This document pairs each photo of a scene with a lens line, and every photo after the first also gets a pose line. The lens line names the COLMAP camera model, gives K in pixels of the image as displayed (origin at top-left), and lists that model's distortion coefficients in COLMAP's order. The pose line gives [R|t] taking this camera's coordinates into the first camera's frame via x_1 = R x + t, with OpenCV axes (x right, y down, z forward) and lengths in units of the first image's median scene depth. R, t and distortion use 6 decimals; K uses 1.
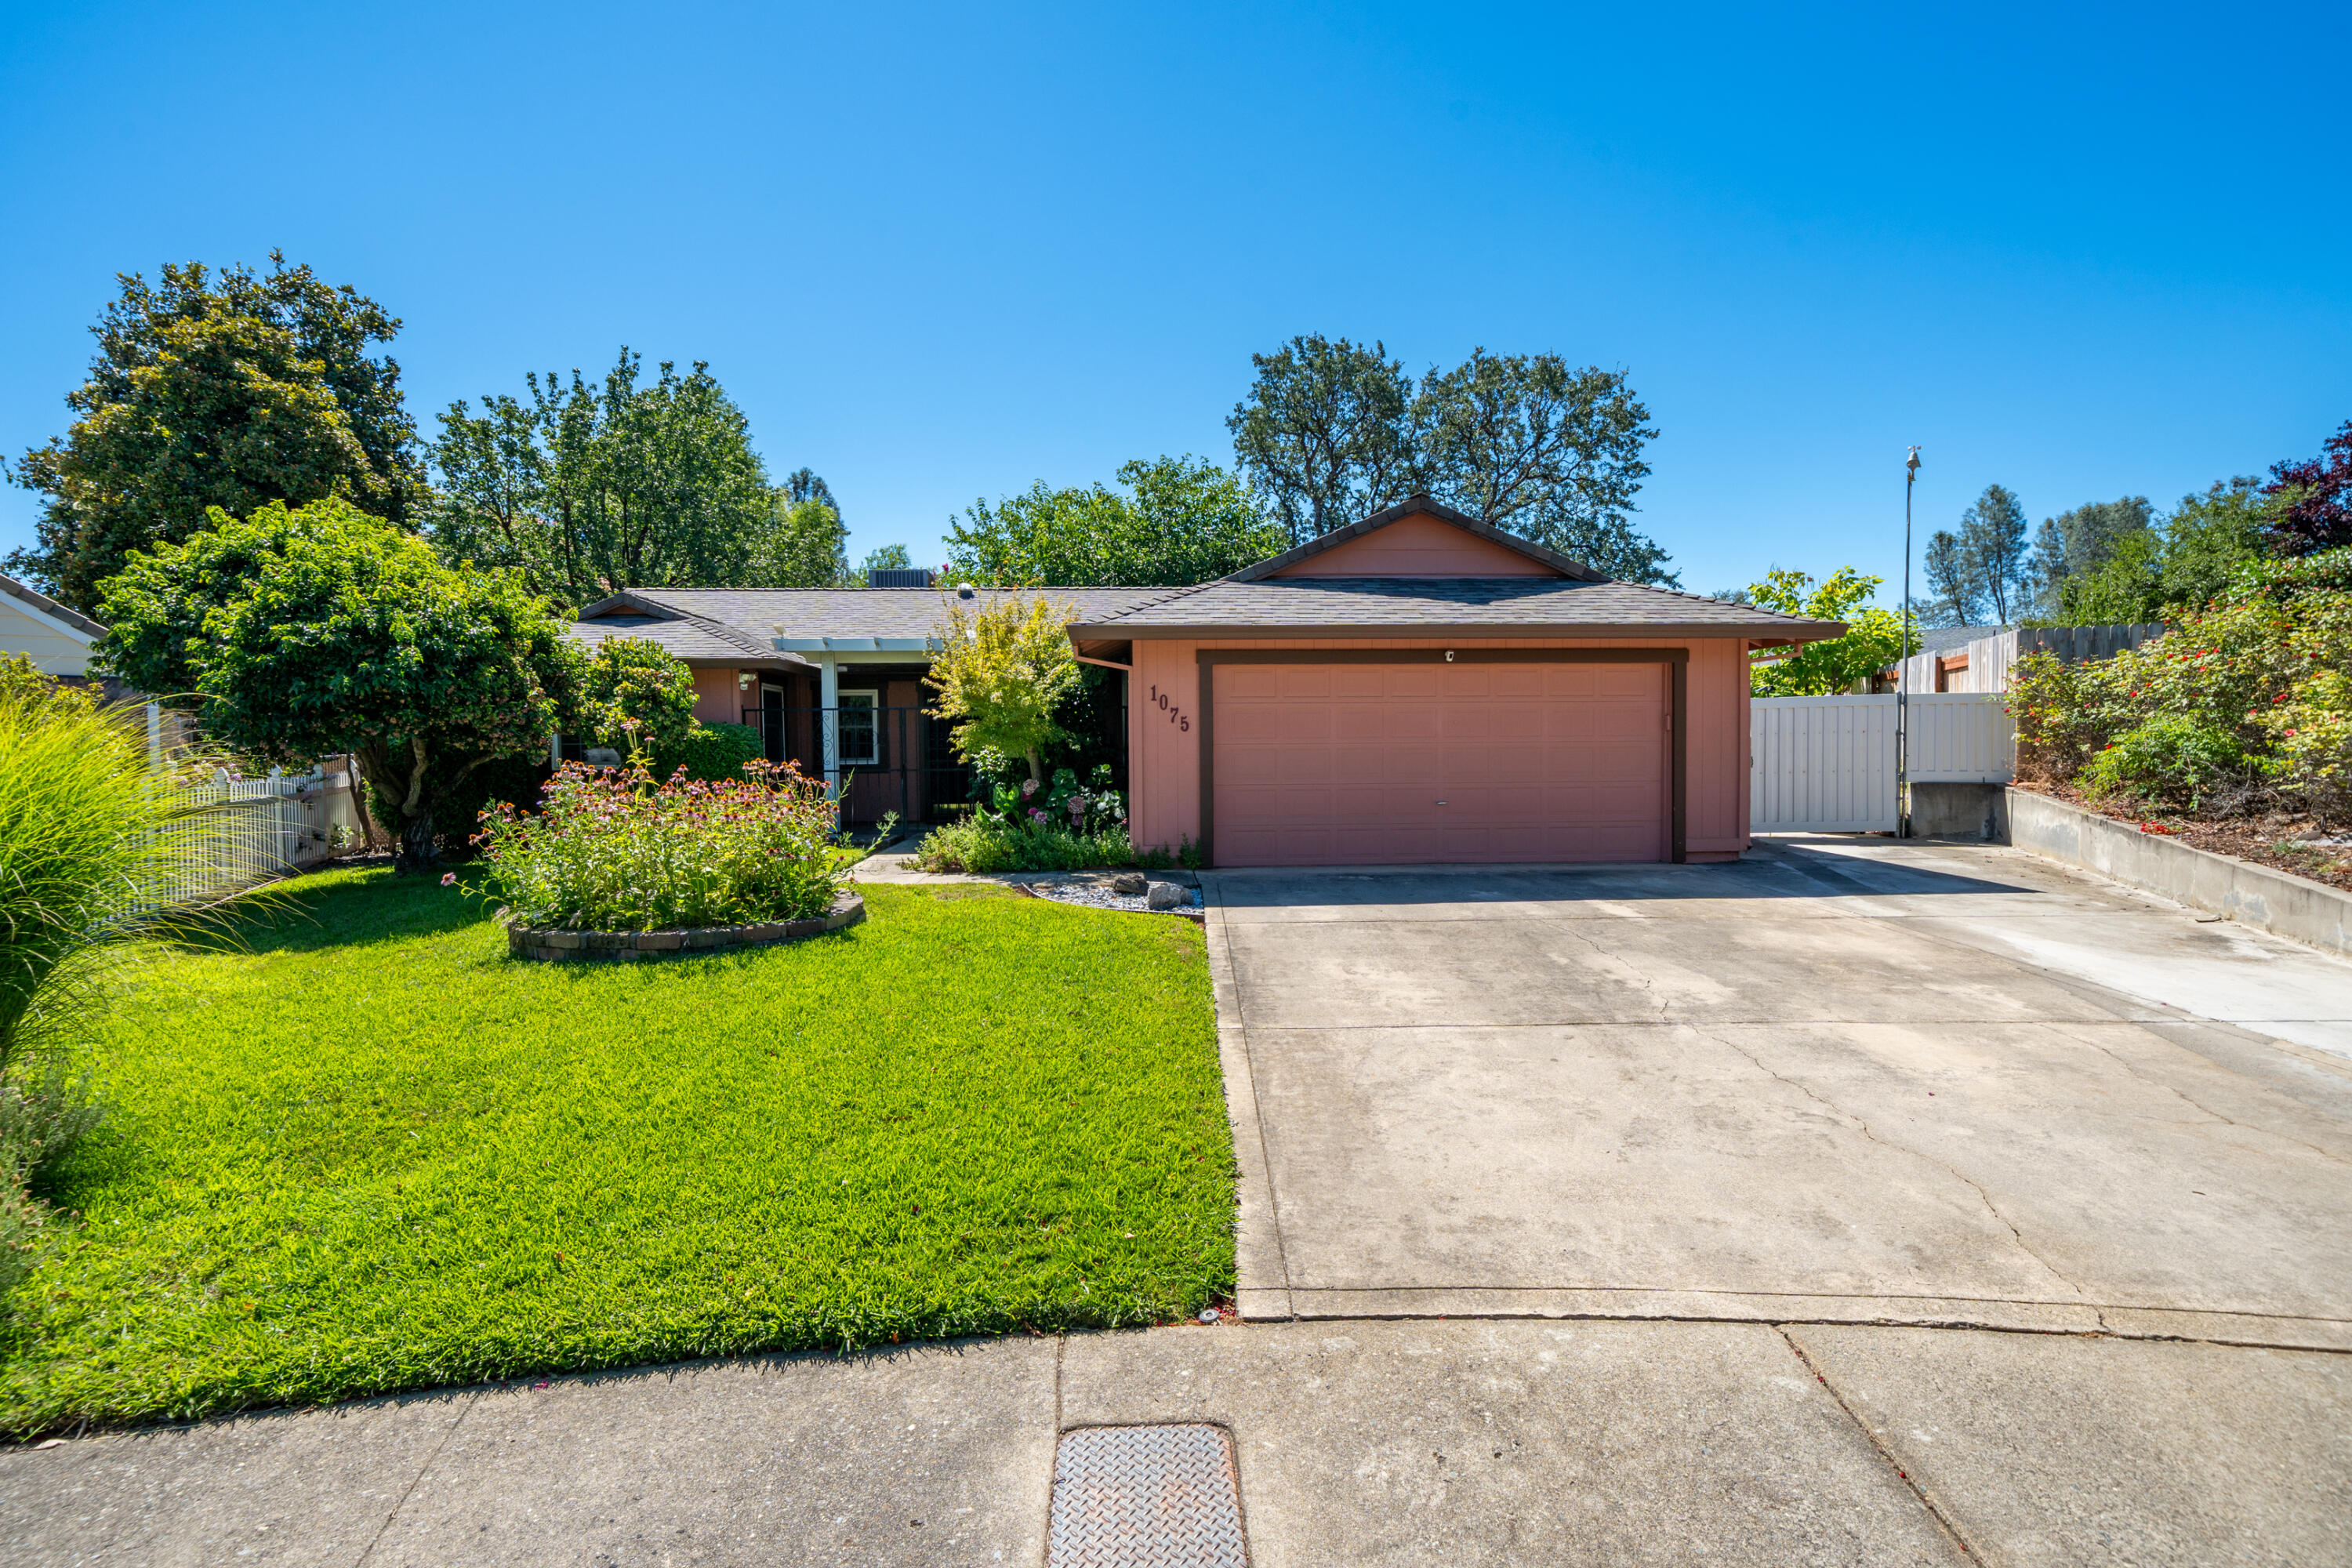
lens RADIAL K [[1085.6, 0, 1222.5], [0, 1085.6, 784.3], [0, 0, 1]] dist [0.000391, 0.001150]
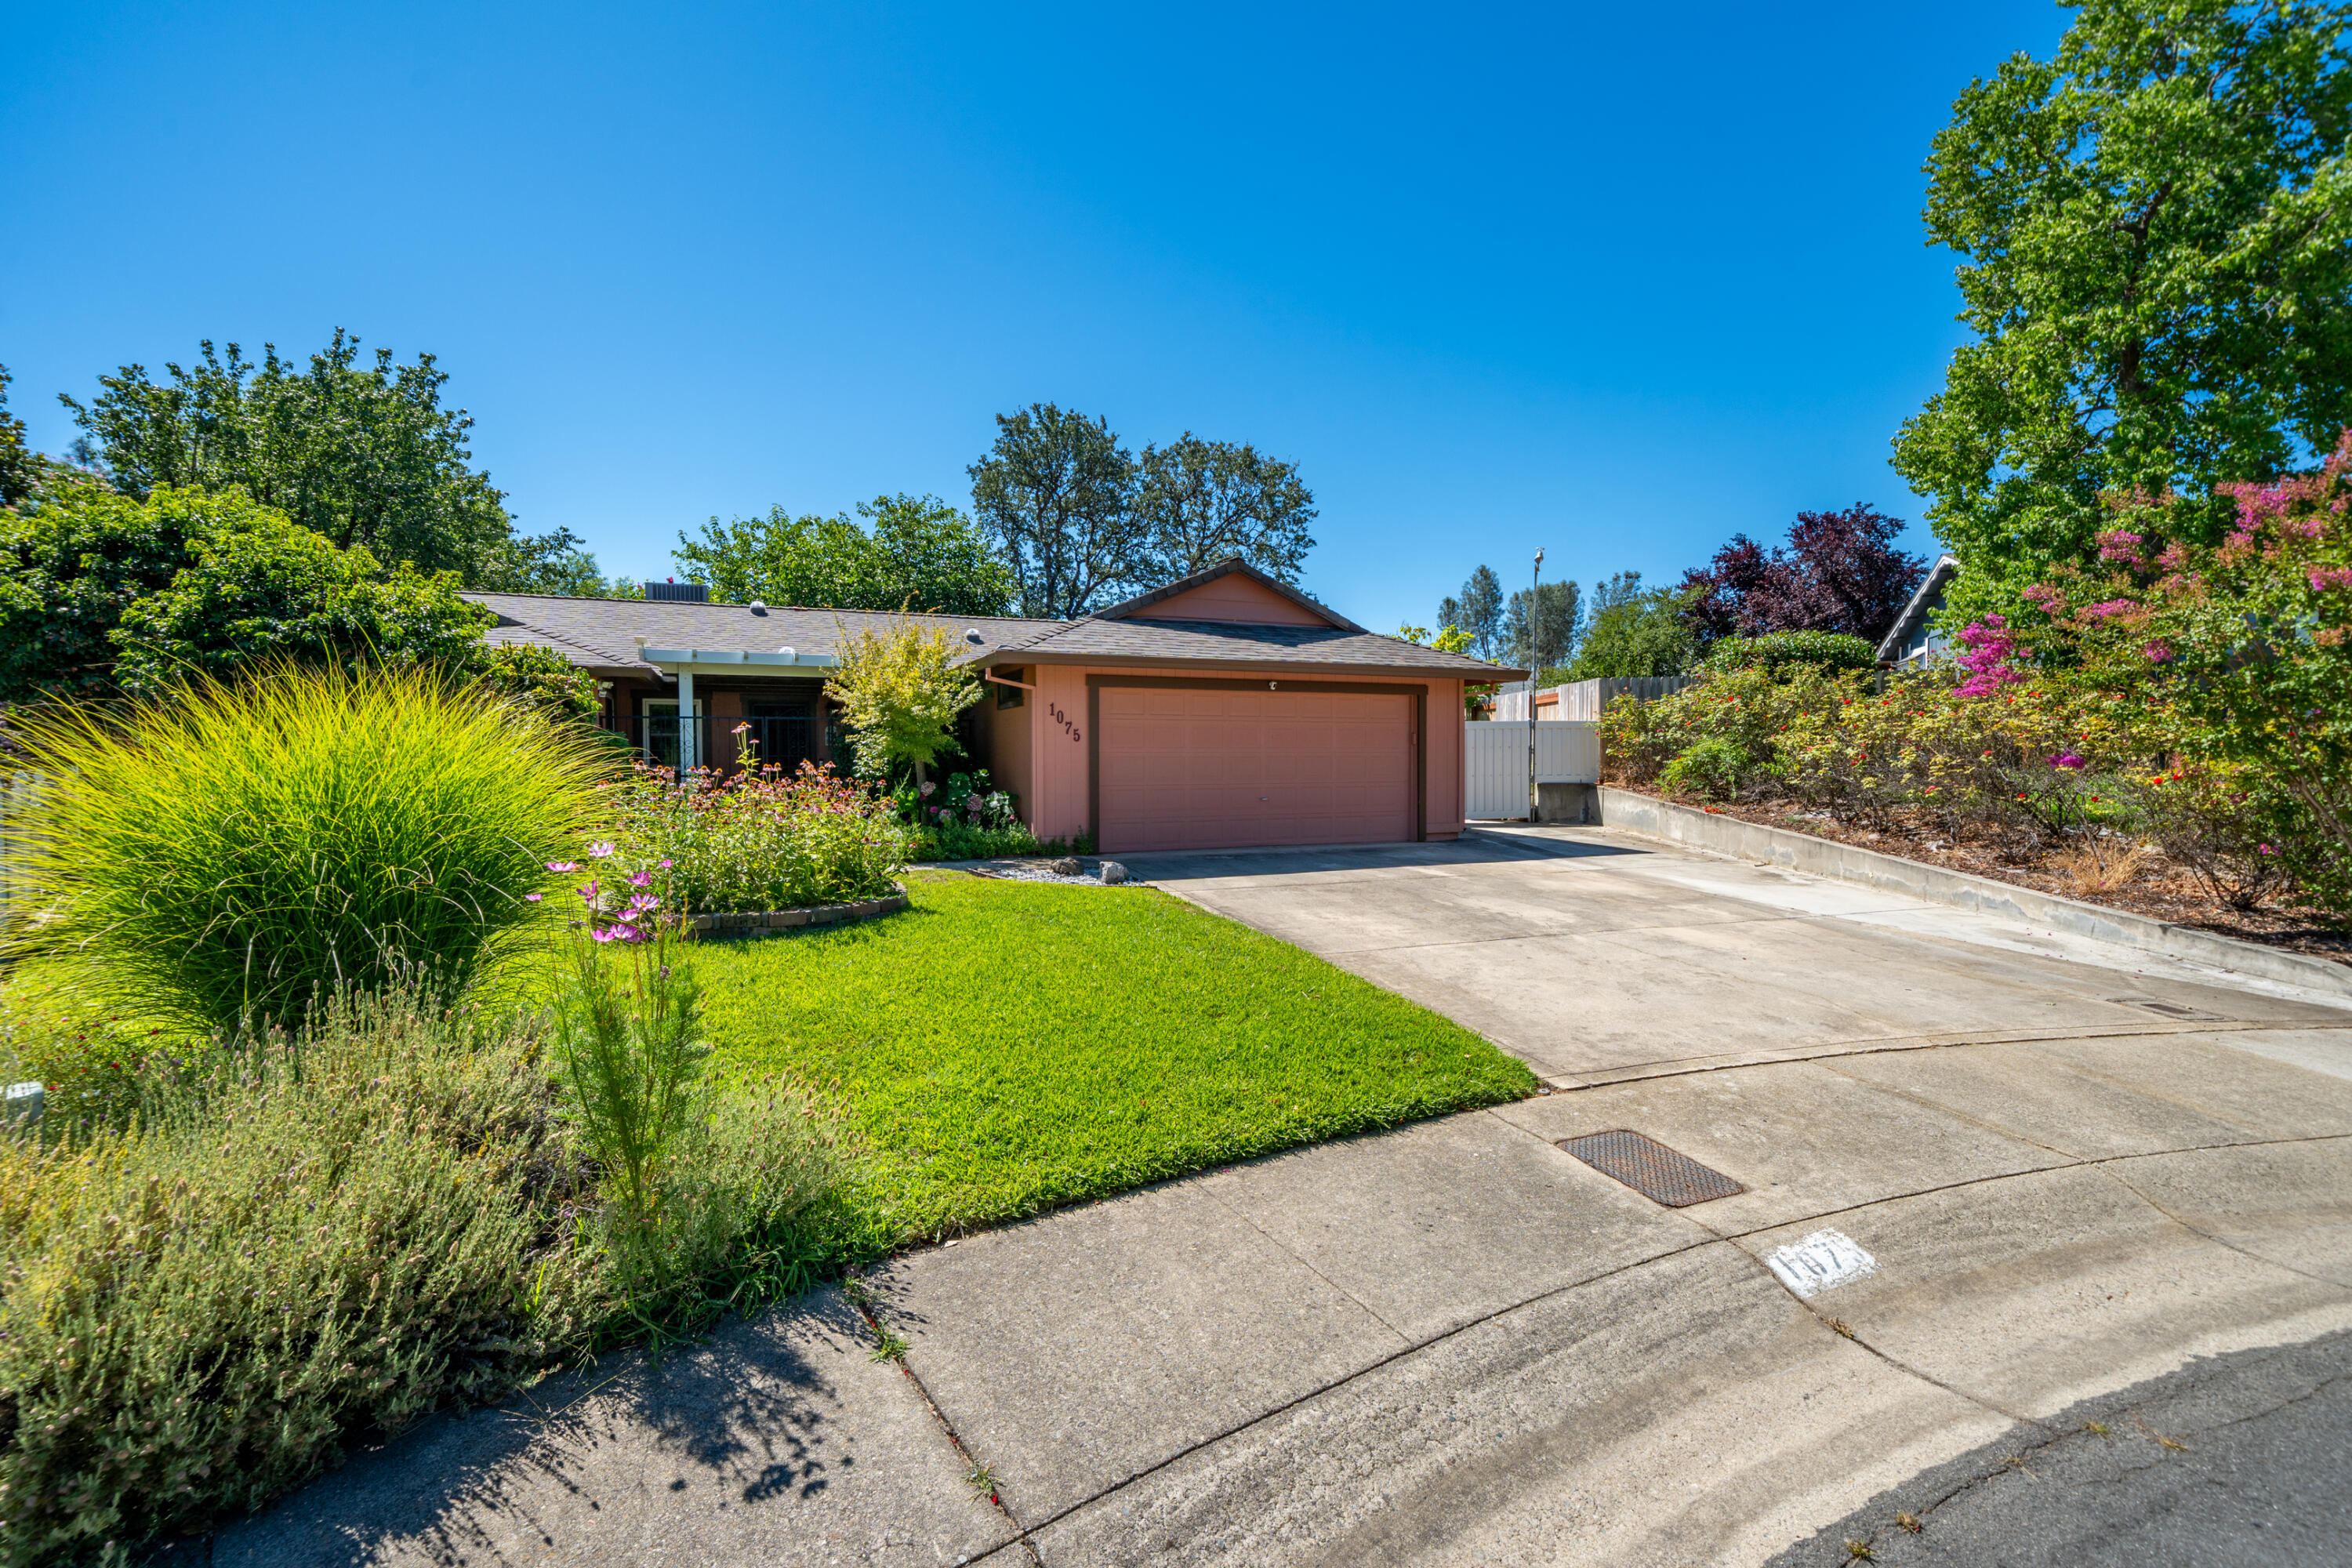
lens RADIAL K [[965.5, 0, 1184.8], [0, 965.5, 785.8], [0, 0, 1]] dist [0.001302, -0.000043]
pose [[0.946255, -0.004218, 0.323393, -0.254940], [0.006446, 0.999962, -0.005820, 0.007344], [-0.323356, 0.007592, 0.946247, -0.055631]]
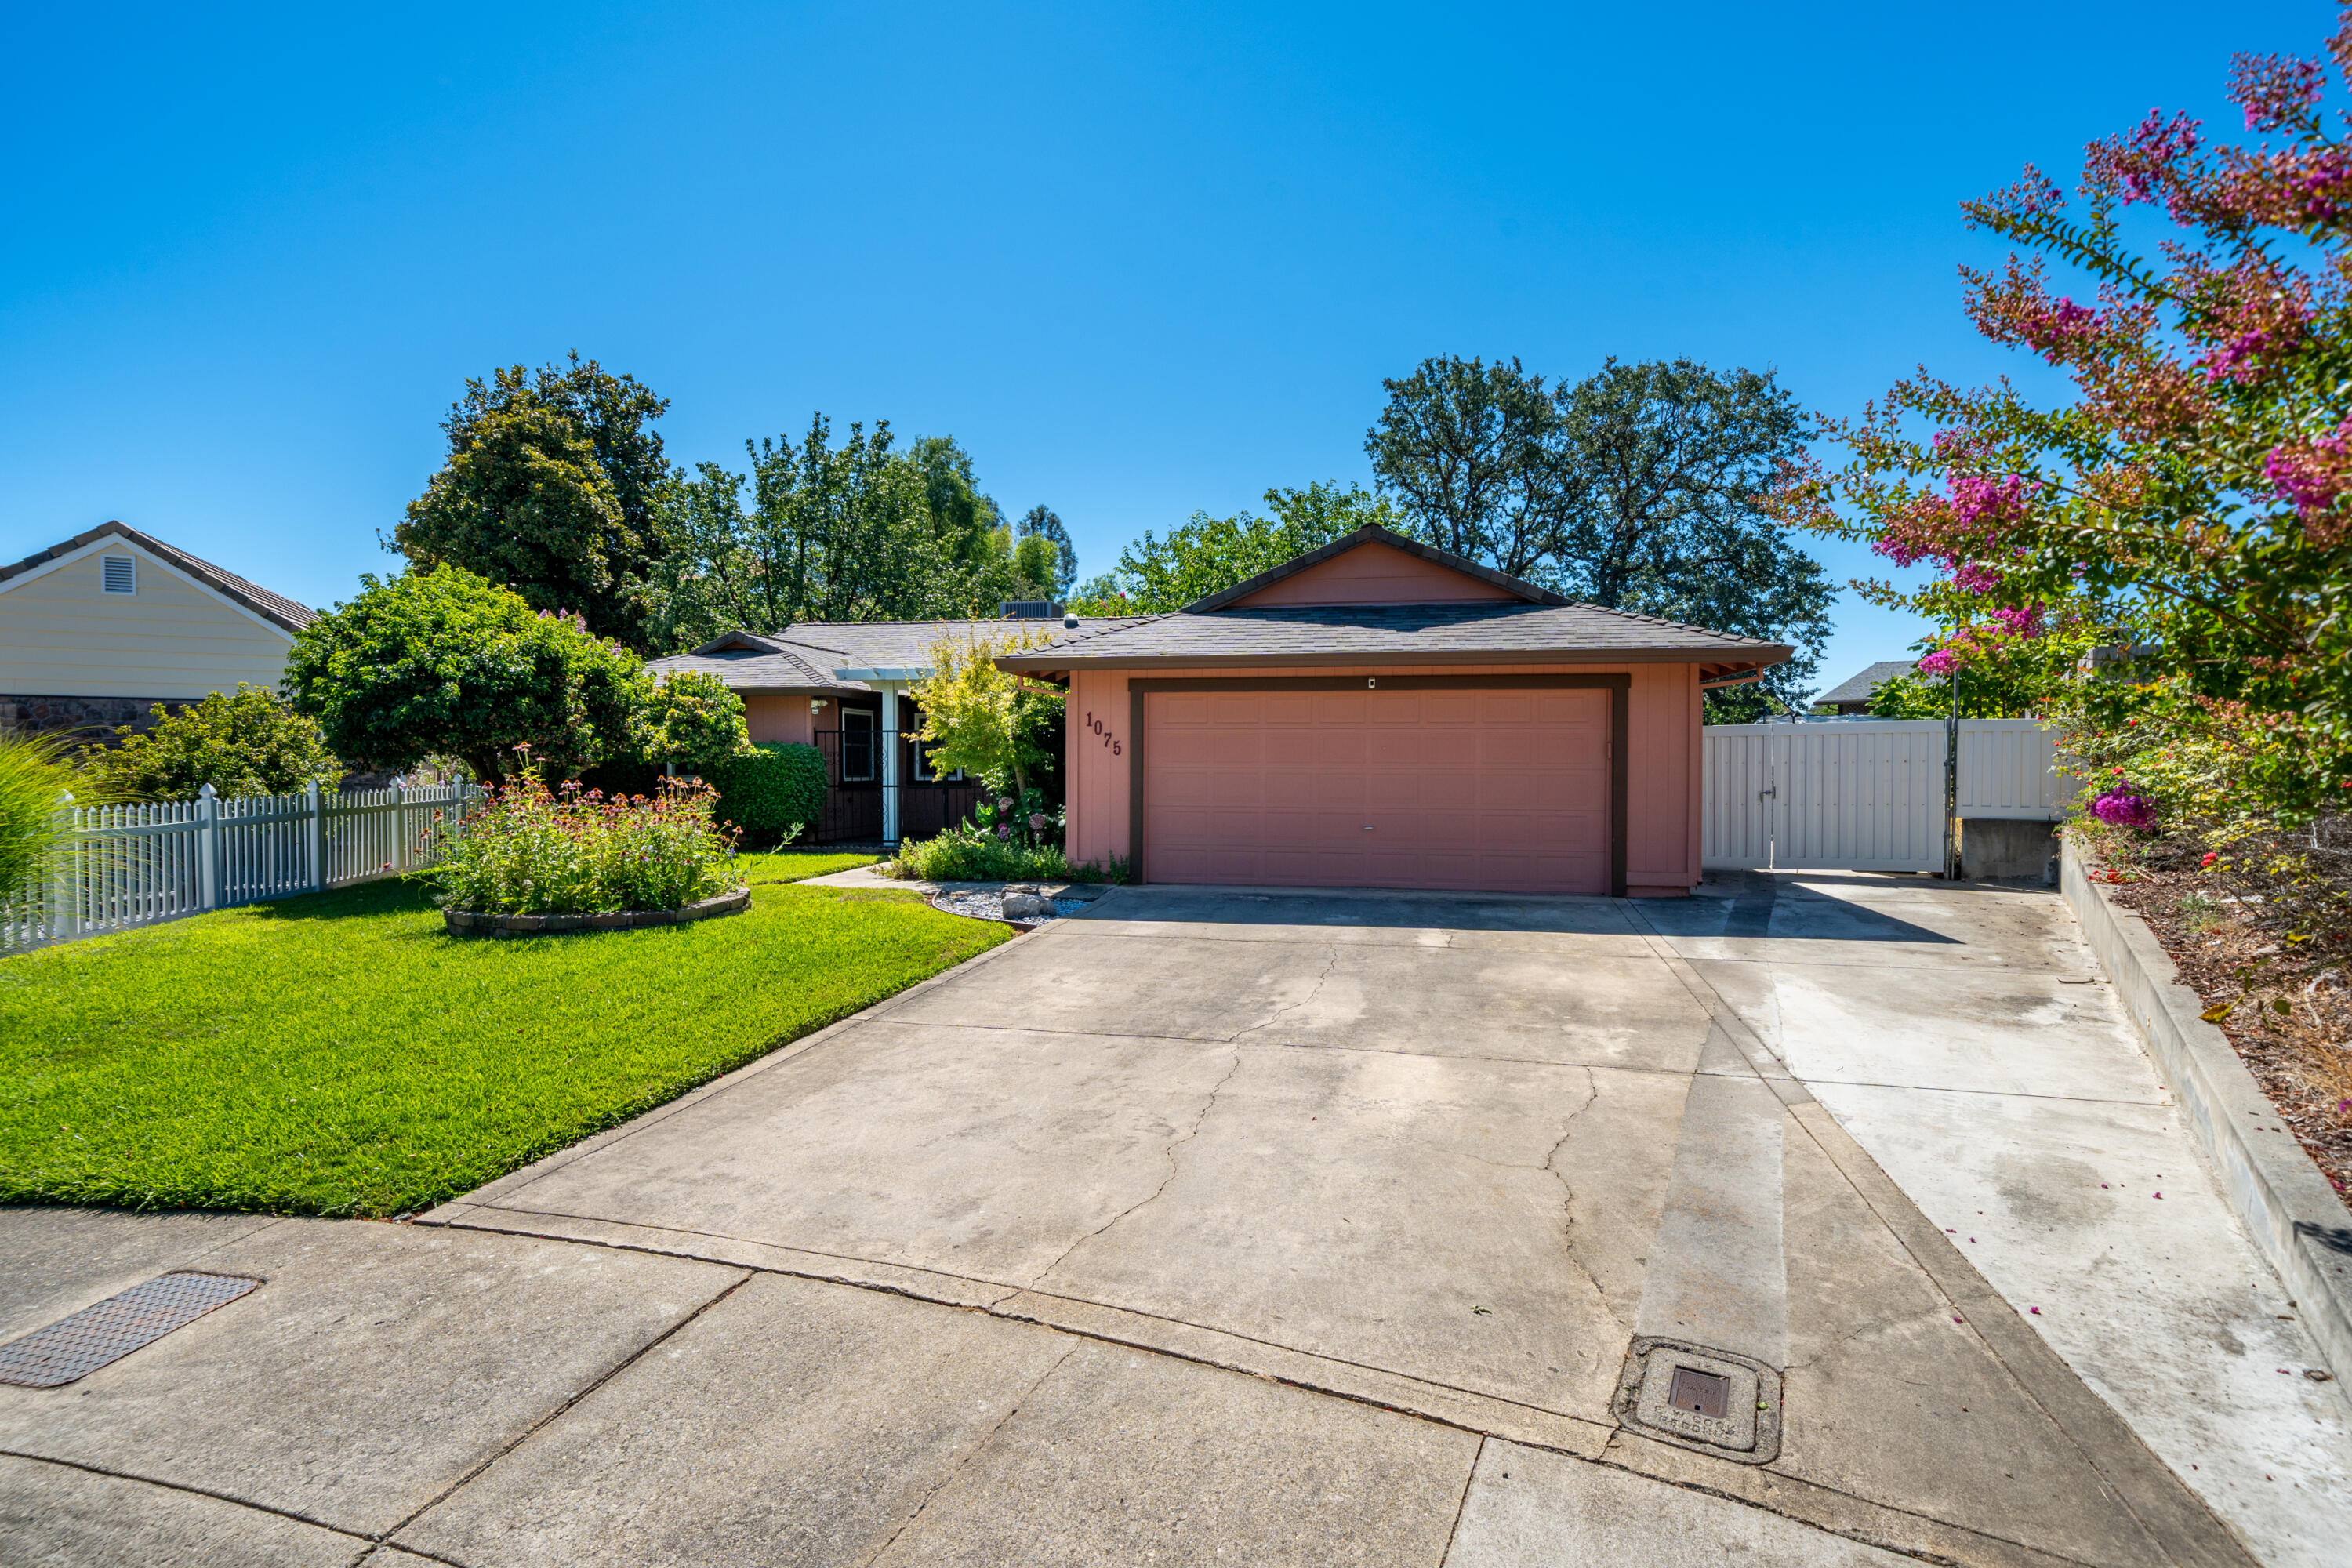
lens RADIAL K [[1085.6, 0, 1253.5], [0, 1085.6, 789.3], [0, 0, 1]] dist [0.000391, 0.001150]
pose [[0.973990, 0.016726, -0.225974, 0.319744], [-0.019450, 0.999762, -0.009834, -0.006742], [0.225756, 0.013973, 0.974084, -0.009829]]
